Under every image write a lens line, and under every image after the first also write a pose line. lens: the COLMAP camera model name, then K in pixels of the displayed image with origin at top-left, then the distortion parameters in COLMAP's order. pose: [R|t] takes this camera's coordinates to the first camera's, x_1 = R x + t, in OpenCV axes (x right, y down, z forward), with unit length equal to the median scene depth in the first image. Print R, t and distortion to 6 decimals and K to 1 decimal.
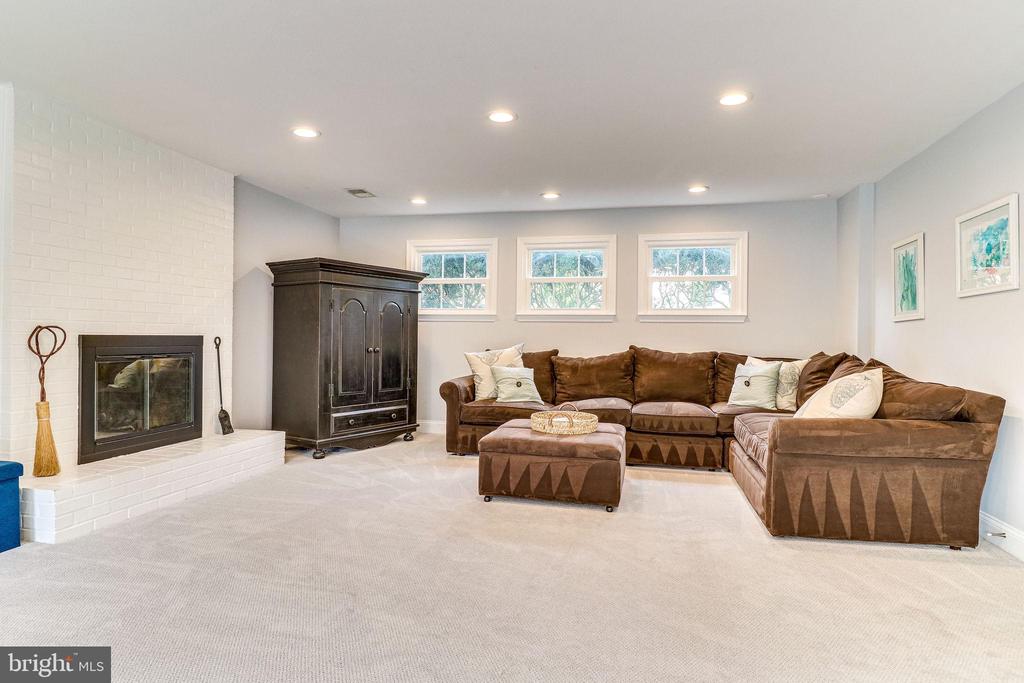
lens RADIAL K [[574.4, 0, 512.0], [0, 574.4, 341.5], [0, 0, 1]] dist [-0.002450, -0.002075]
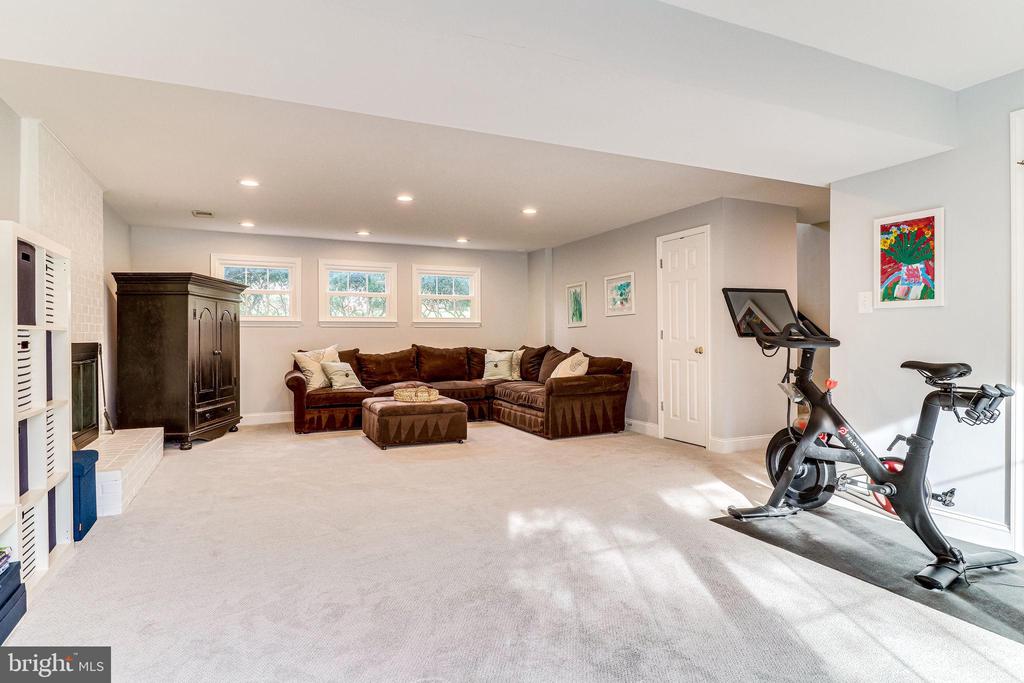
lens RADIAL K [[563.1, 0, 512.0], [0, 563.1, 341.5], [0, 0, 1]] dist [0.001156, -0.000009]
pose [[0.789066, -0.018257, 0.614038, -0.531078], [0.018571, 0.999810, 0.005862, -0.003404], [-0.614028, 0.006778, 0.789255, -0.280465]]
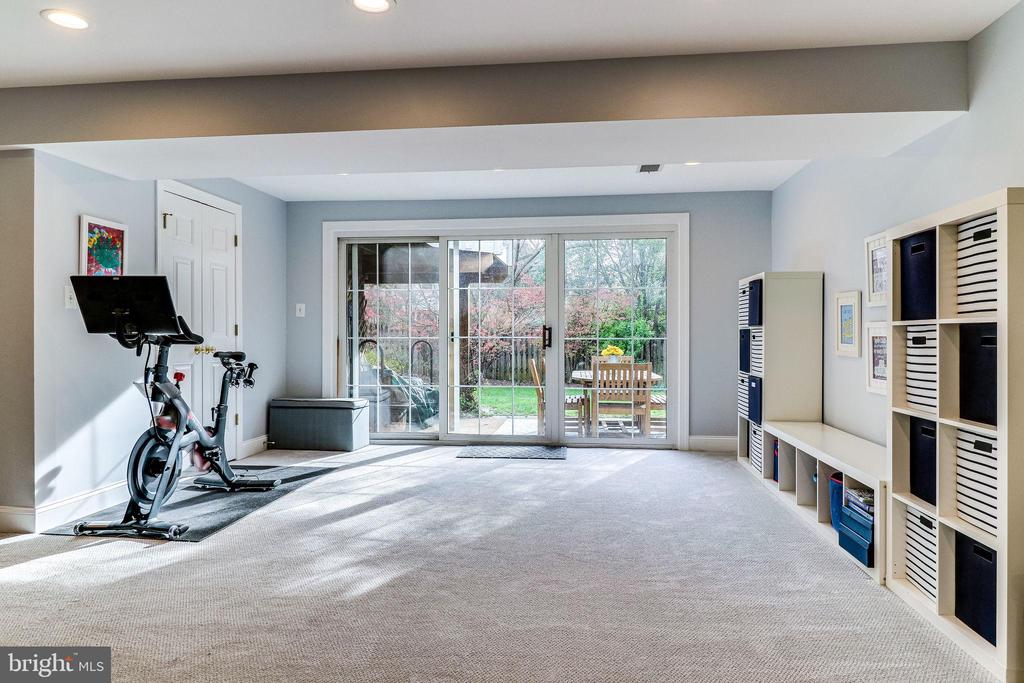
lens RADIAL K [[661.5, 0, 513.1], [0, 661.5, 329.3], [0, 0, 1]] dist [0.004754, -0.000606]
pose [[-0.994848, -0.012597, -0.100594, -0.171137], [-0.013038, 0.999908, 0.003725, -0.013263], [0.100538, 0.005017, -0.994921, 0.888817]]
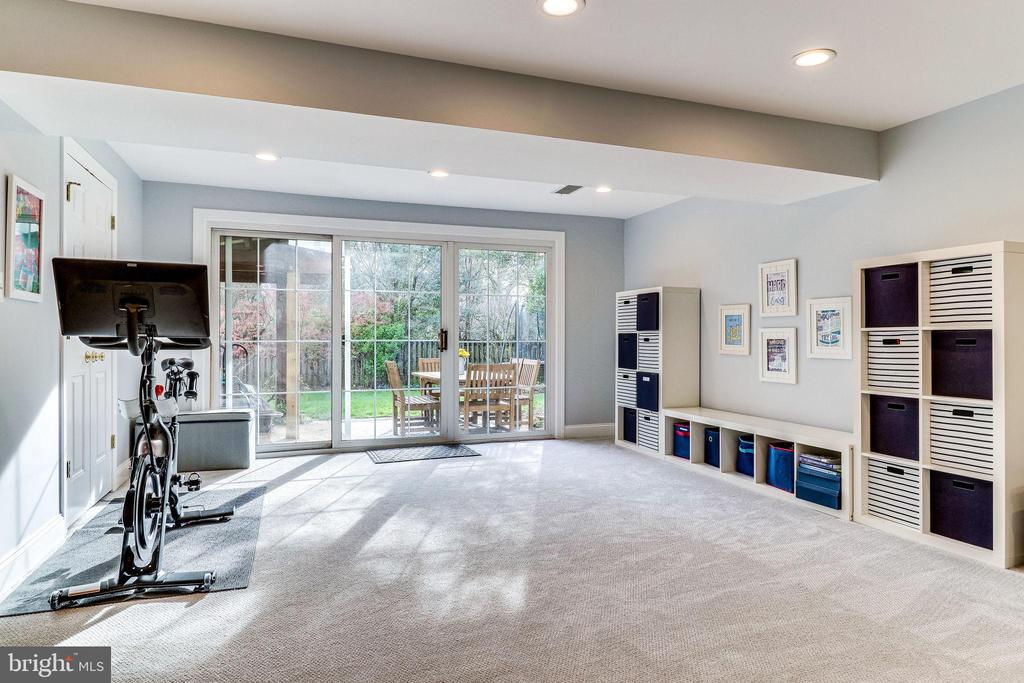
lens RADIAL K [[616.6, 0, 511.9], [0, 616.6, 330.8], [0, 0, 1]] dist [0.000348, -0.001657]
pose [[-0.836038, -0.017801, -0.548383, 0.207675], [-0.016898, 0.999835, -0.006694, -0.006674], [0.548411, 0.003670, -0.836201, 0.732419]]
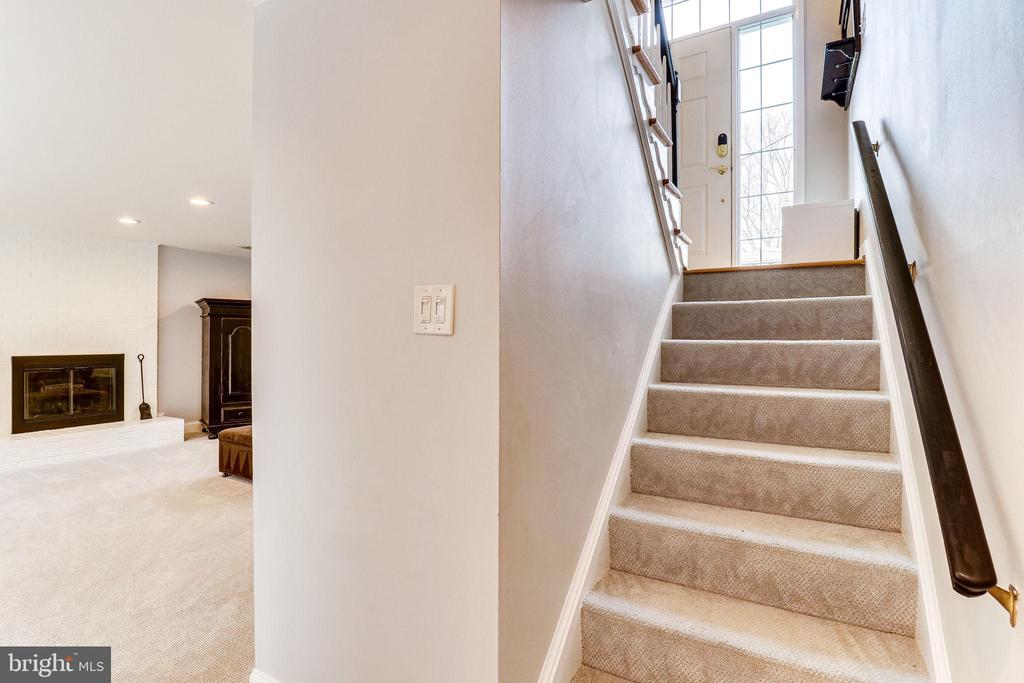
lens RADIAL K [[497.2, 0, 512.0], [0, 497.2, 341.5], [0, 0, 1]] dist [-0.022460, -0.000945]
pose [[0.956980, -0.005613, -0.290101, 0.760243], [0.004953, 0.999983, -0.003010, -0.031058], [0.290113, 0.001444, 0.956991, 0.052579]]
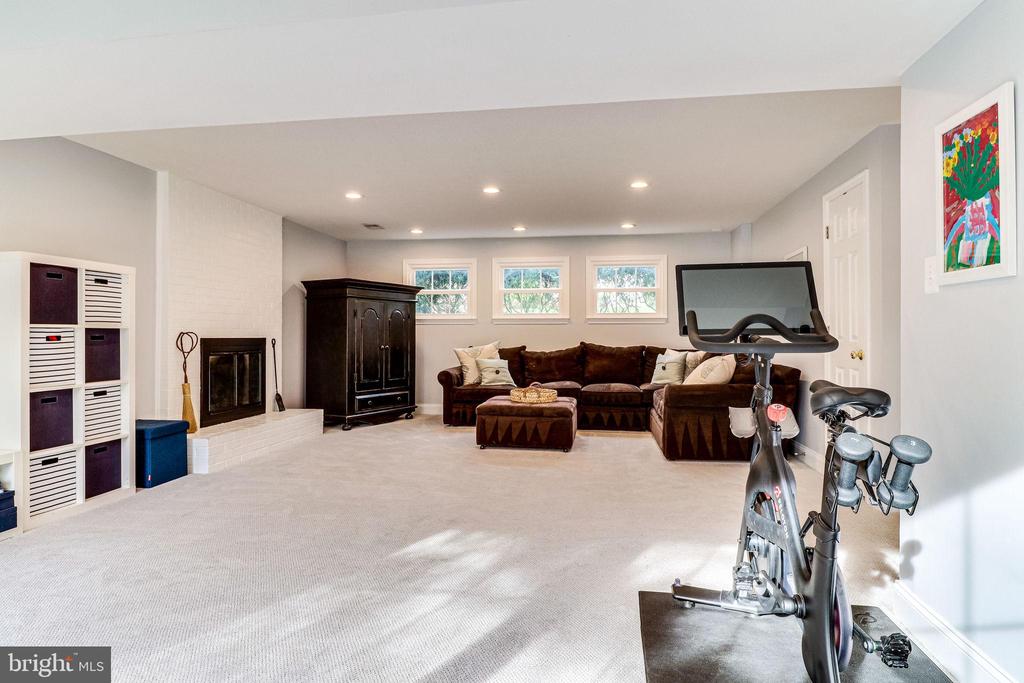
lens RADIAL K [[589.3, 0, 511.6], [0, 589.3, 335.0], [0, 0, 1]] dist [-0.000440, -0.000713]
pose [[0.997193, -0.010676, 0.074114, -0.060532], [0.011416, 0.999889, -0.009561, 0.003147], [-0.074004, 0.010380, 0.997204, -0.392912]]
